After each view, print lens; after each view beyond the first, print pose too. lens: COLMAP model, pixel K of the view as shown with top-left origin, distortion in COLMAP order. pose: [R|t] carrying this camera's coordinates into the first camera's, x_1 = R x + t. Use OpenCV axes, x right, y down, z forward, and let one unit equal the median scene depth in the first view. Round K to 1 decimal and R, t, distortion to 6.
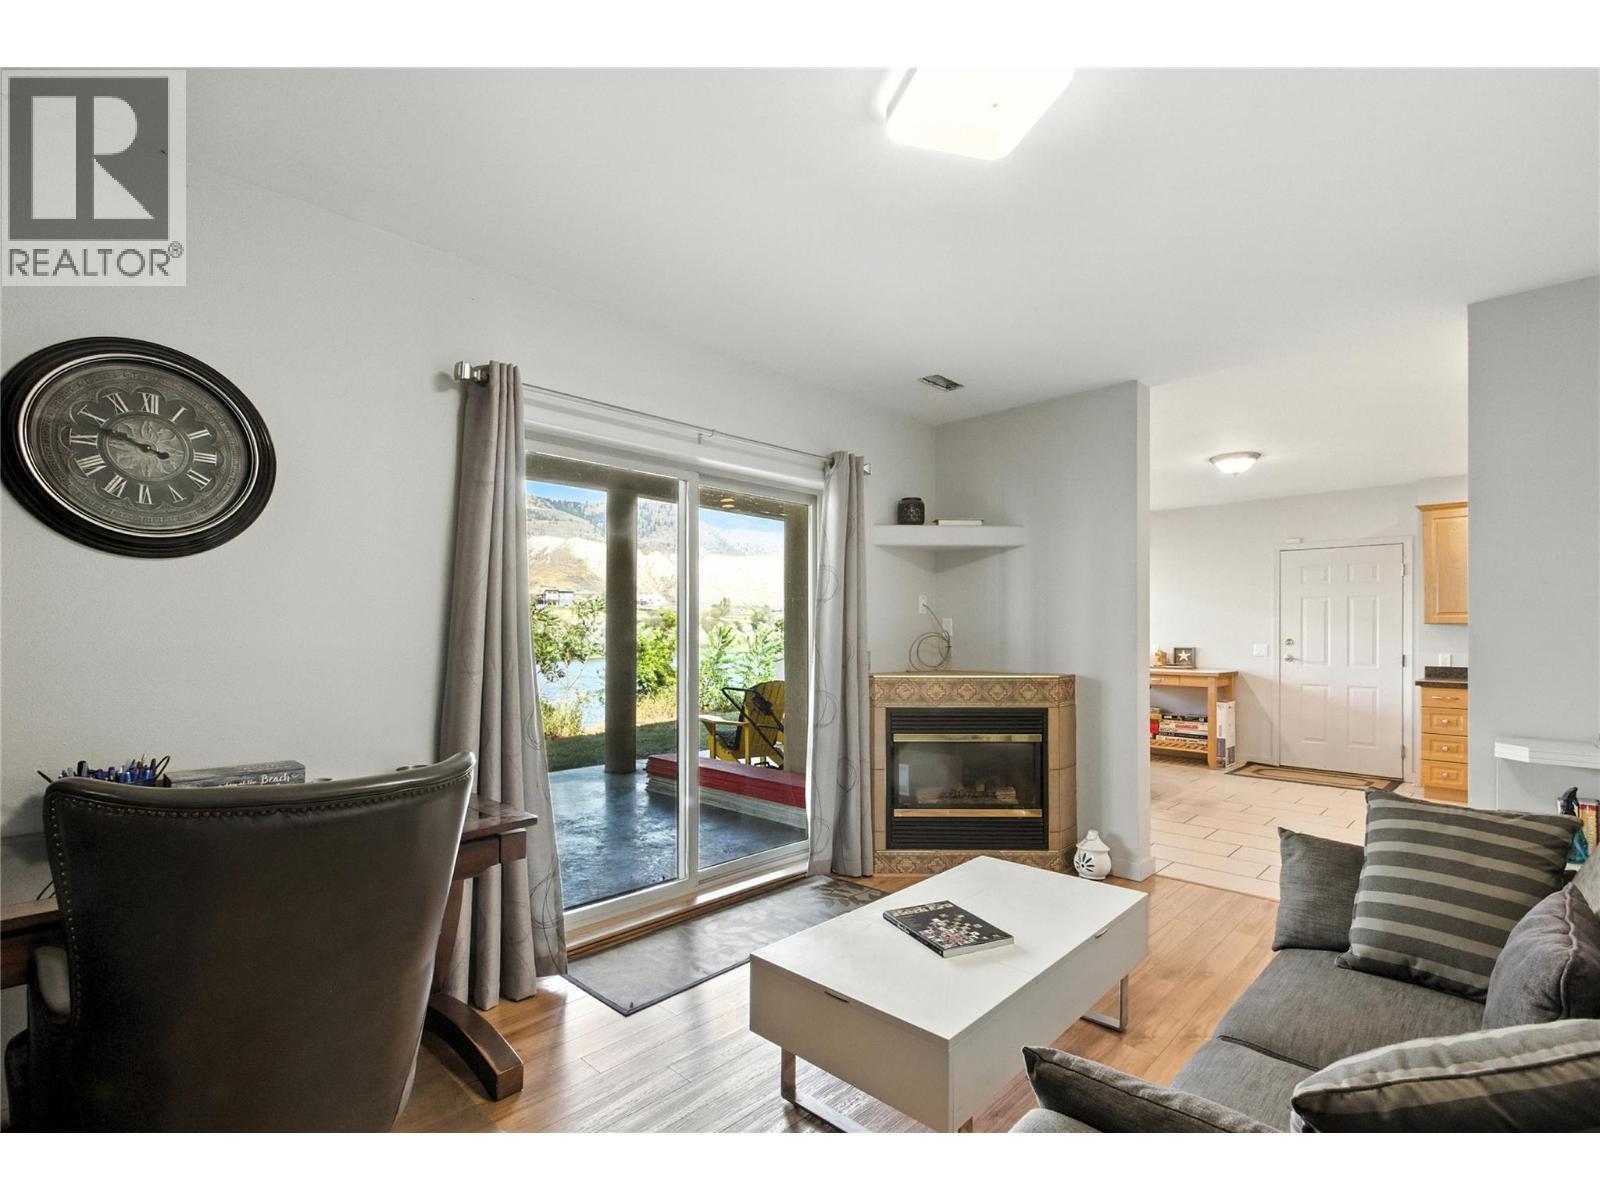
lens RADIAL K [[750.6, 0, 797.0], [0, 750.6, 624.8], [0, 0, 1]] dist [0.000382, 0.000729]
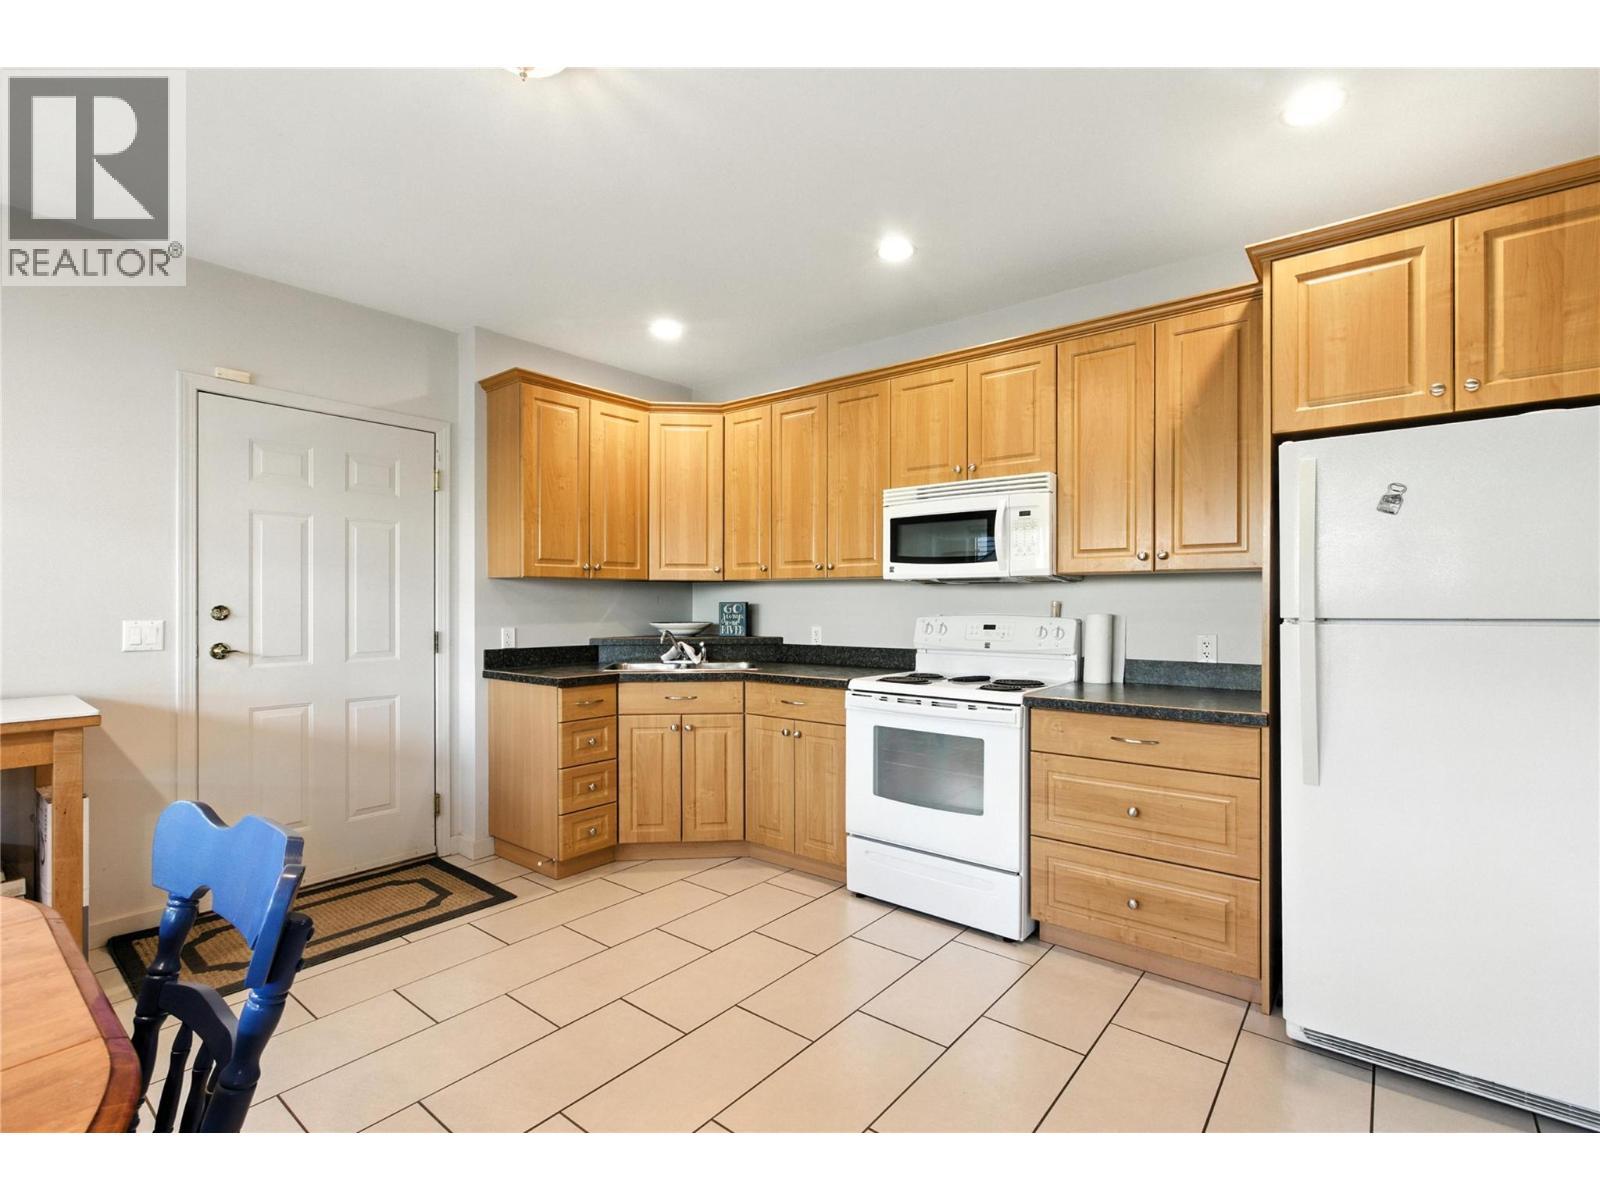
lens RADIAL K [[730.8, 0, 800.0], [0, 730.8, 600.0], [0, 0, 1]] dist [-0.000228, -0.000024]
pose [[-0.098797, 0.002733, 0.995104, 0.385023], [-0.011587, 0.999925, -0.003897, 0.024555], [-0.995040, -0.011915, -0.098758, 1.269311]]
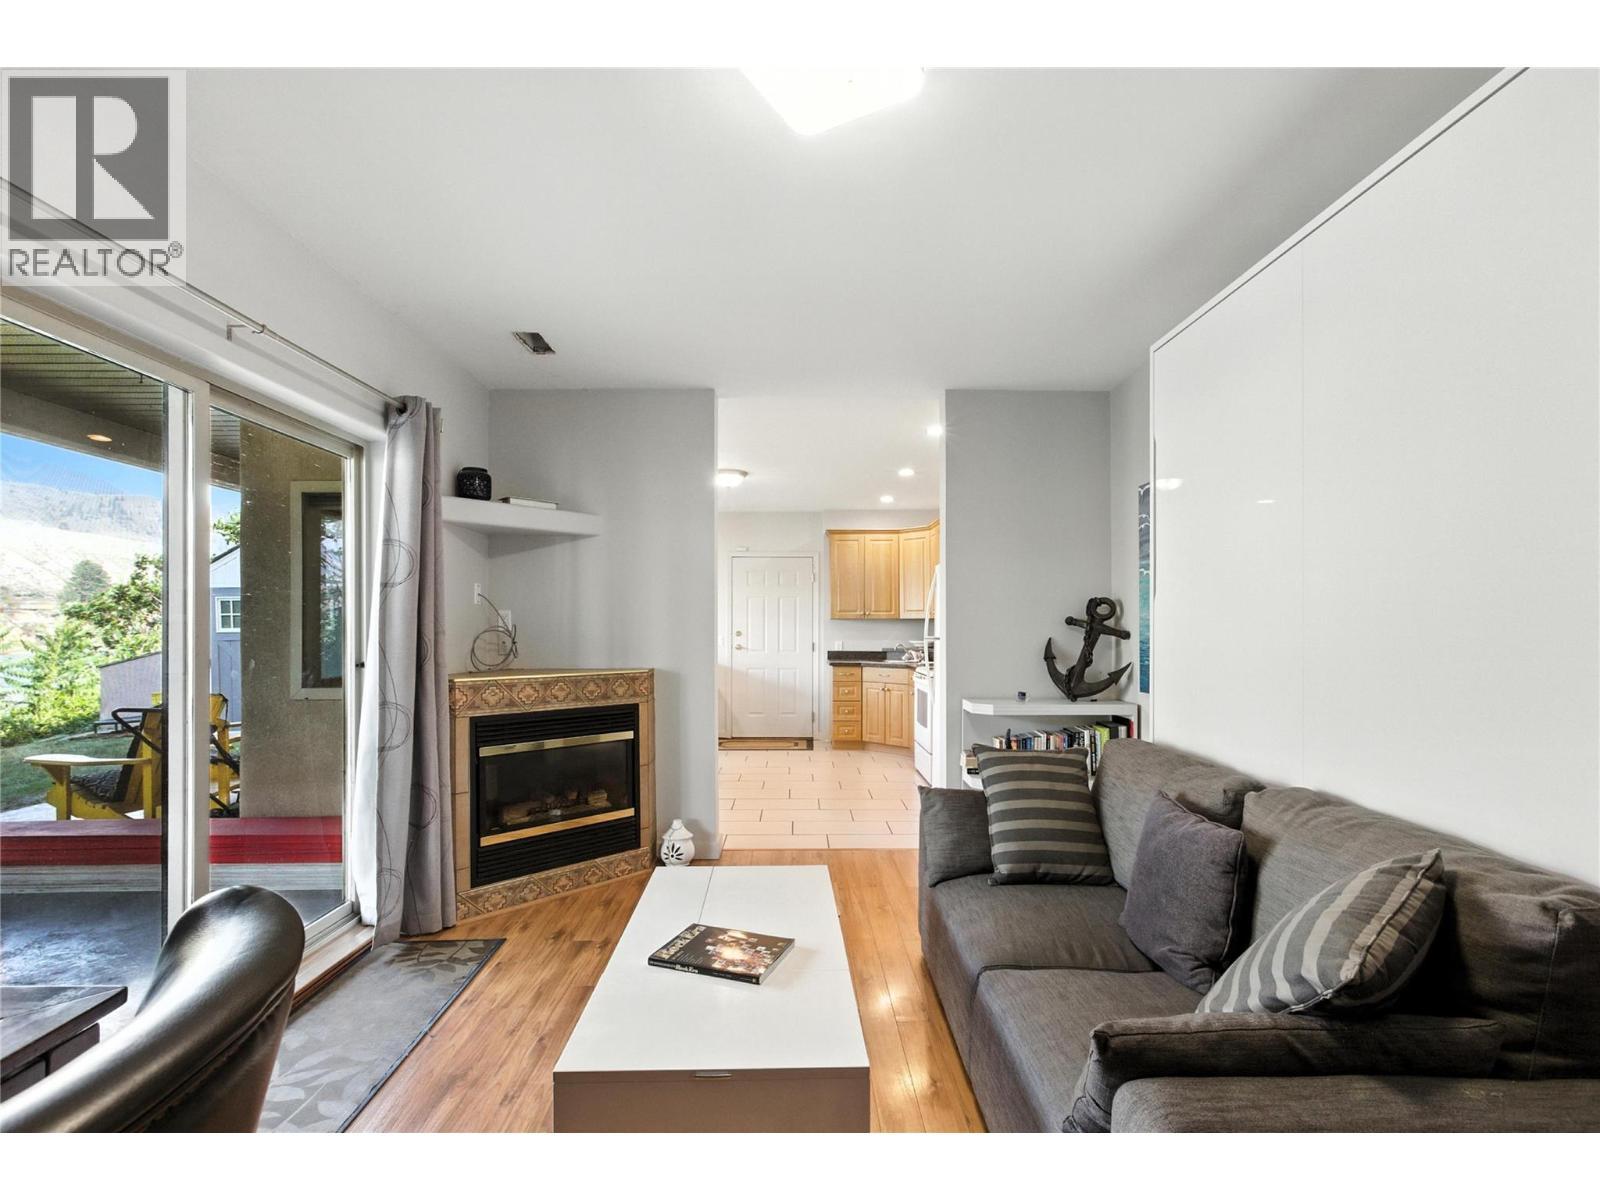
lens RADIAL K [[746.3, 0, 800.8], [0, 746.3, 619.2], [0, 0, 1]] dist [-0.004572, -0.000374]
pose [[0.705333, 0.005305, 0.708856, -0.207119], [-0.007107, 0.999975, -0.000412, -0.000111], [-0.708840, -0.004747, 0.705353, 0.161917]]
